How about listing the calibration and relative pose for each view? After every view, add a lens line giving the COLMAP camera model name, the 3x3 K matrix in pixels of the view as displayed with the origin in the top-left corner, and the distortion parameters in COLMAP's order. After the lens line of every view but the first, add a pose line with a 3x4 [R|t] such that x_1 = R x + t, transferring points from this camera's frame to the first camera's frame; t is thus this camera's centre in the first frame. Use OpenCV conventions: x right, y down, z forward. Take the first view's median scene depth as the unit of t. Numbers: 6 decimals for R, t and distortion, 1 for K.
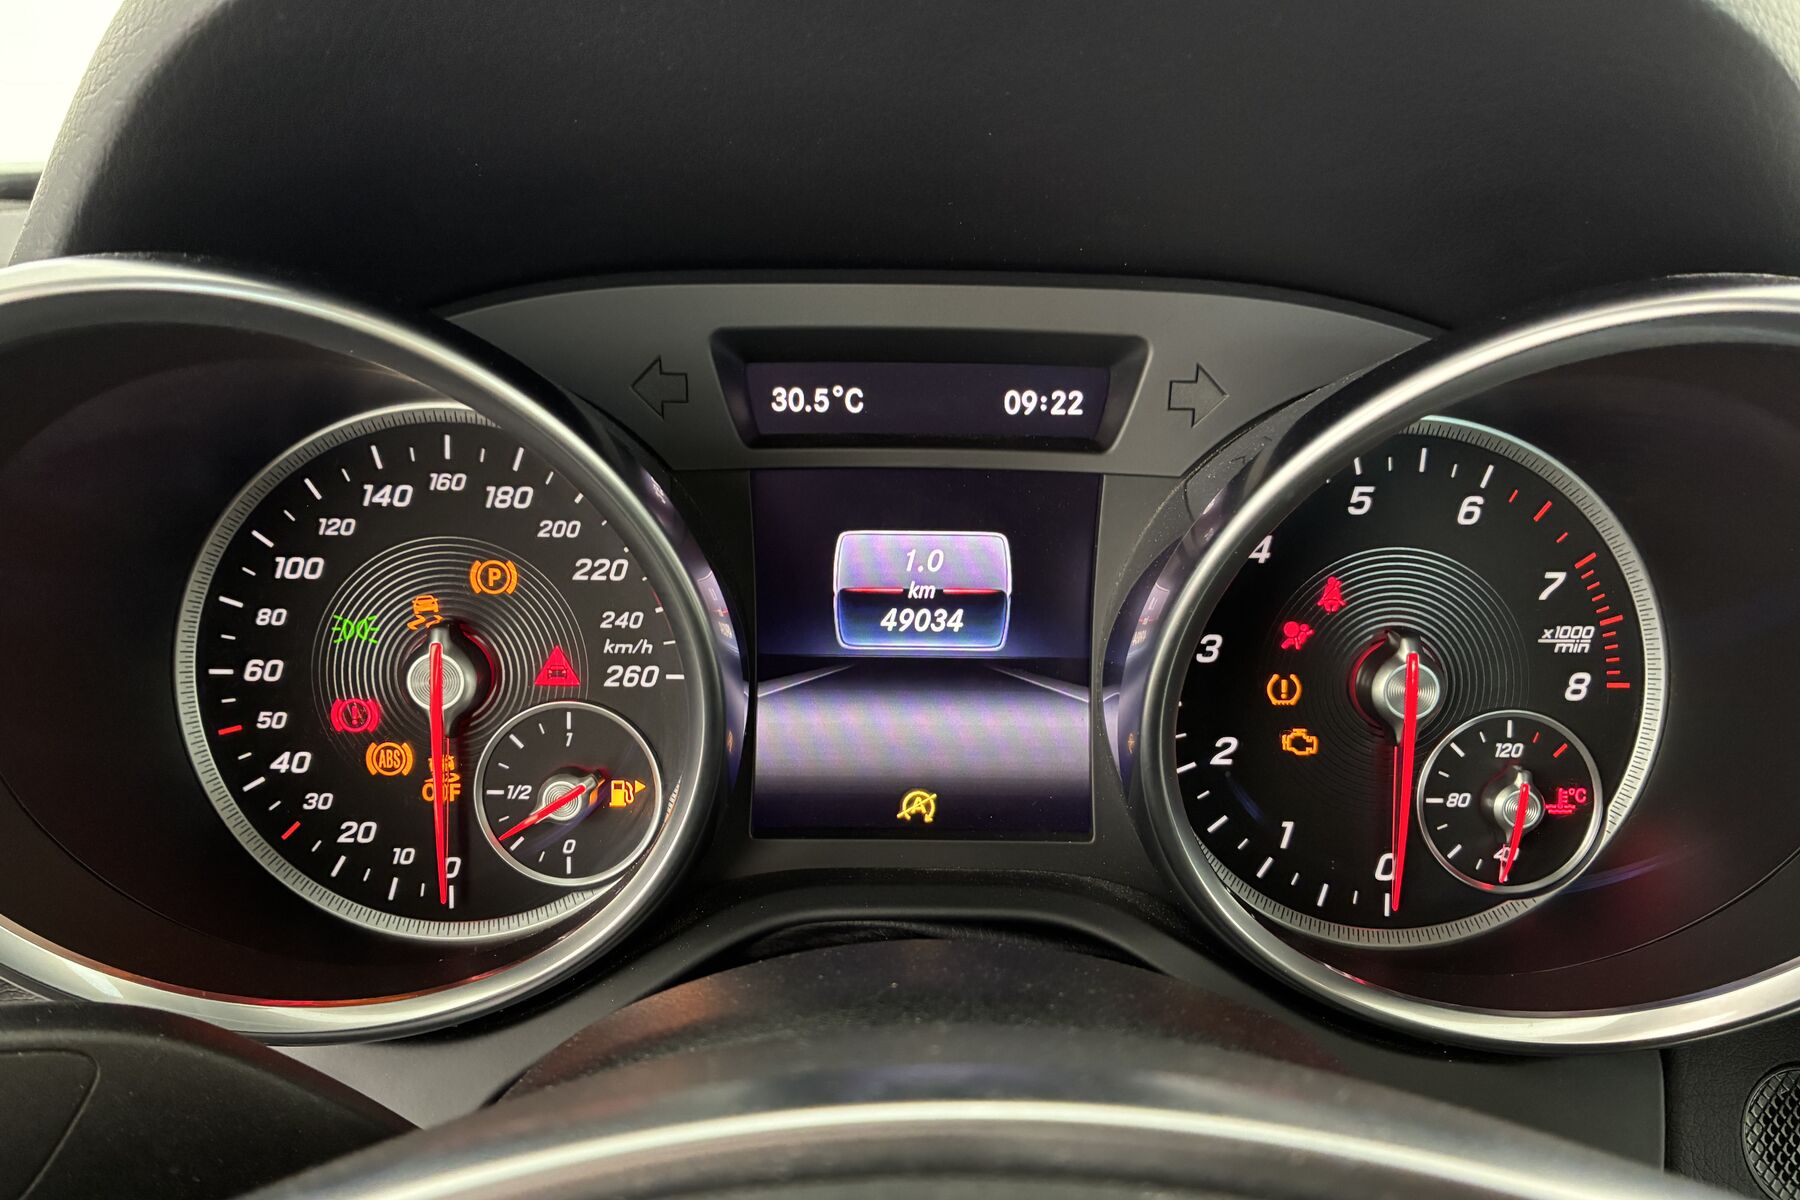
lens RADIAL K [[1414.8, 0, 901.2], [0, 1414.8, 603.5], [0, 0, 1]] dist [0.052449, -0.001512]
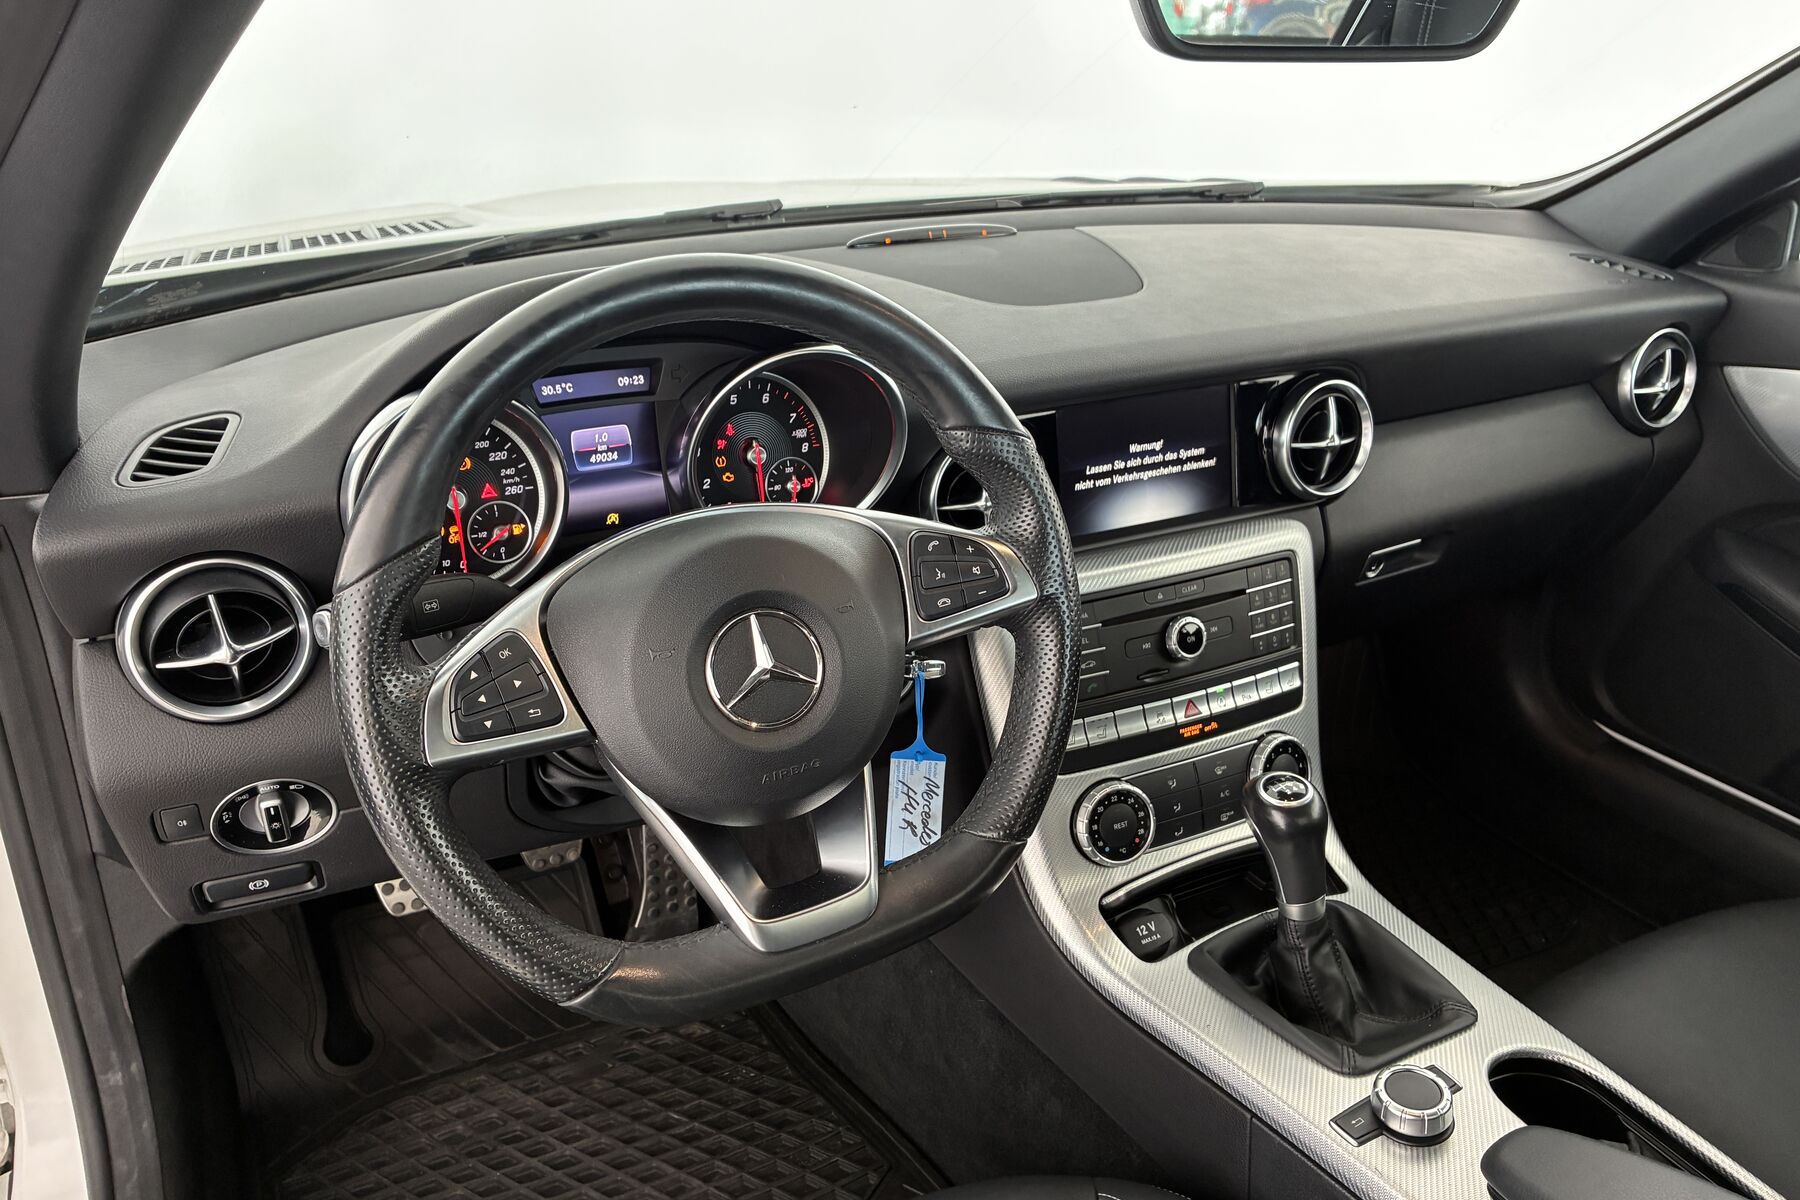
lens RADIAL K [[1379.6, 0, 892.3], [0, 1379.6, 572.6], [0, 0, 1]] dist [-0.001203, -0.003042]
pose [[0.897890, -0.182421, 0.400644, -0.669336], [0.148472, 0.982266, 0.114501, 0.007754], [-0.414426, -0.043325, 0.909051, -1.976729]]
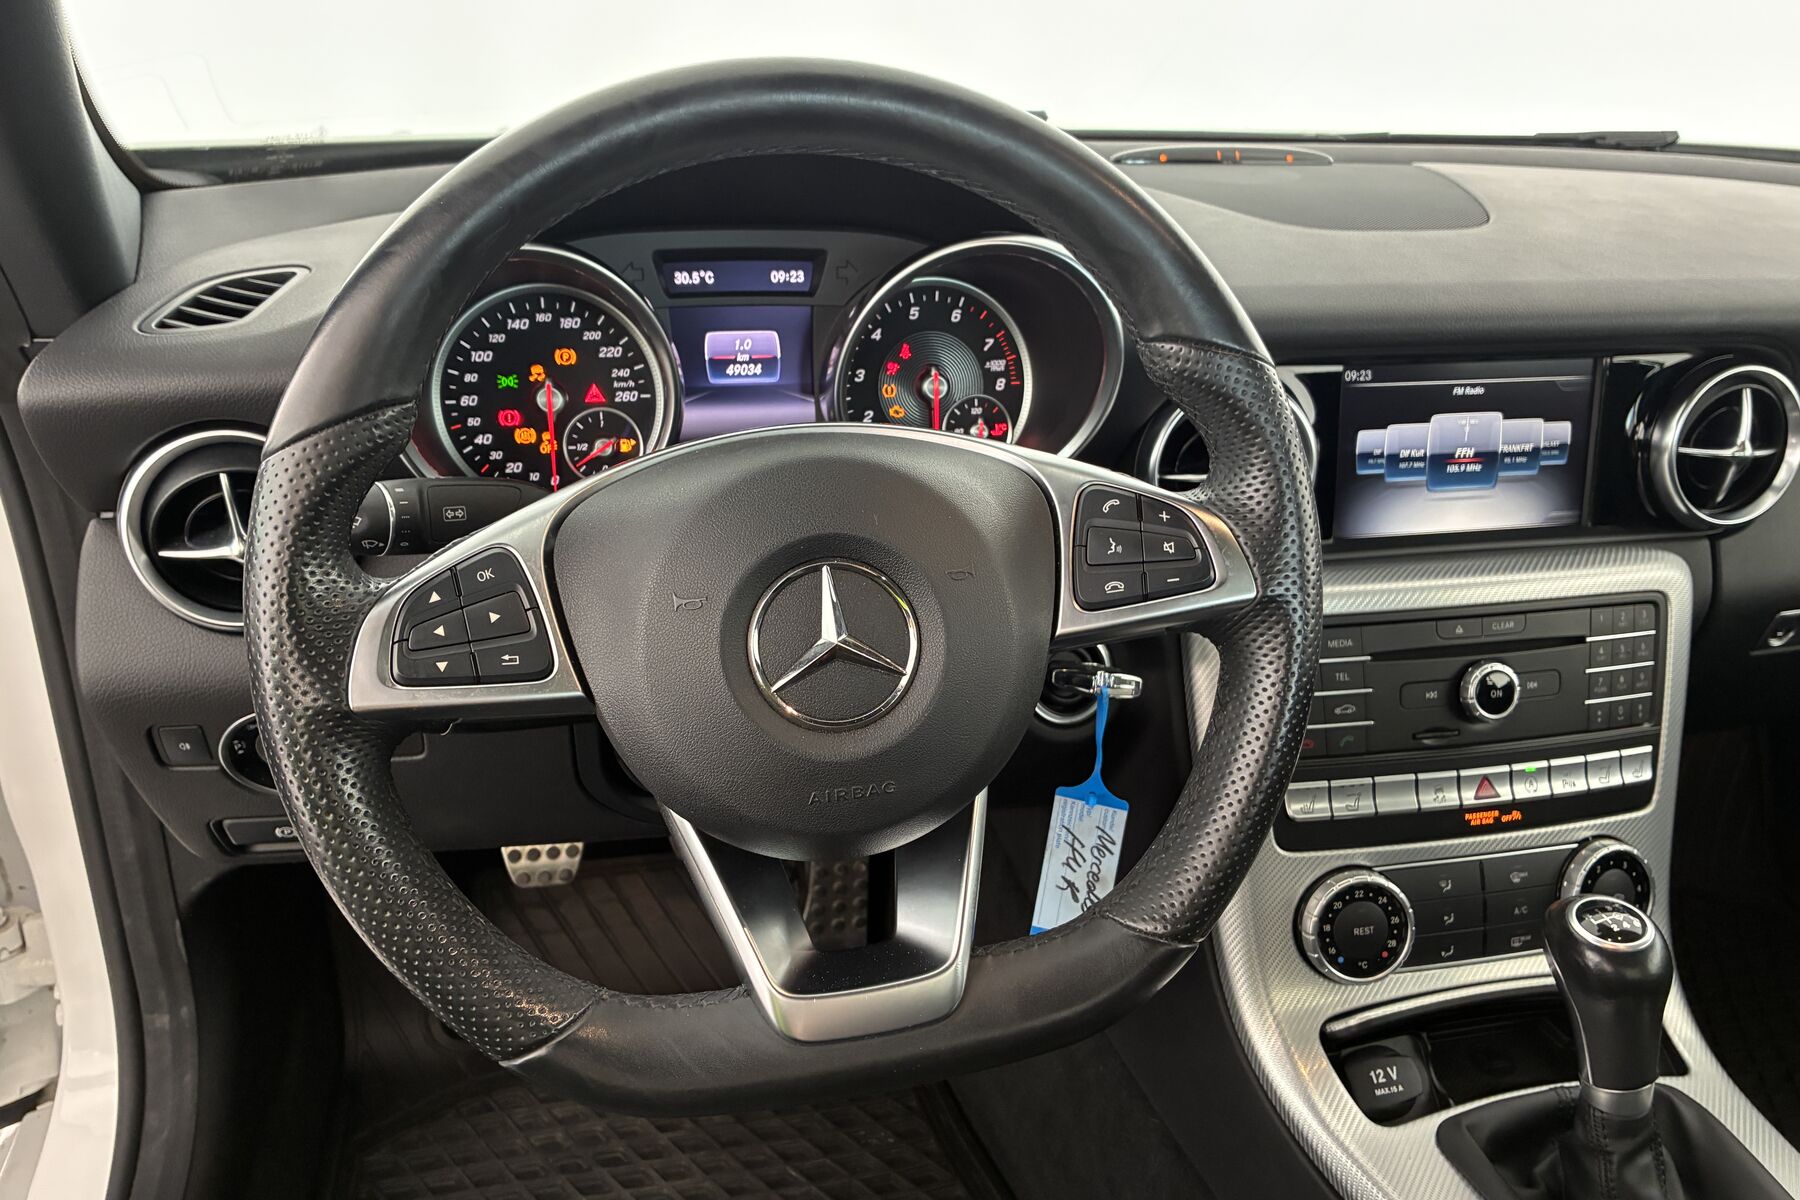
lens RADIAL K [[1384.4, 0, 902.4], [0, 1384.4, 588.1], [0, 0, 1]] dist [0.018324, -0.023773]
pose [[0.977626, -0.071679, 0.197762, -0.219921], [0.053938, 0.994139, 0.093688, 0.179730], [-0.203319, -0.080925, 0.975763, -1.424638]]
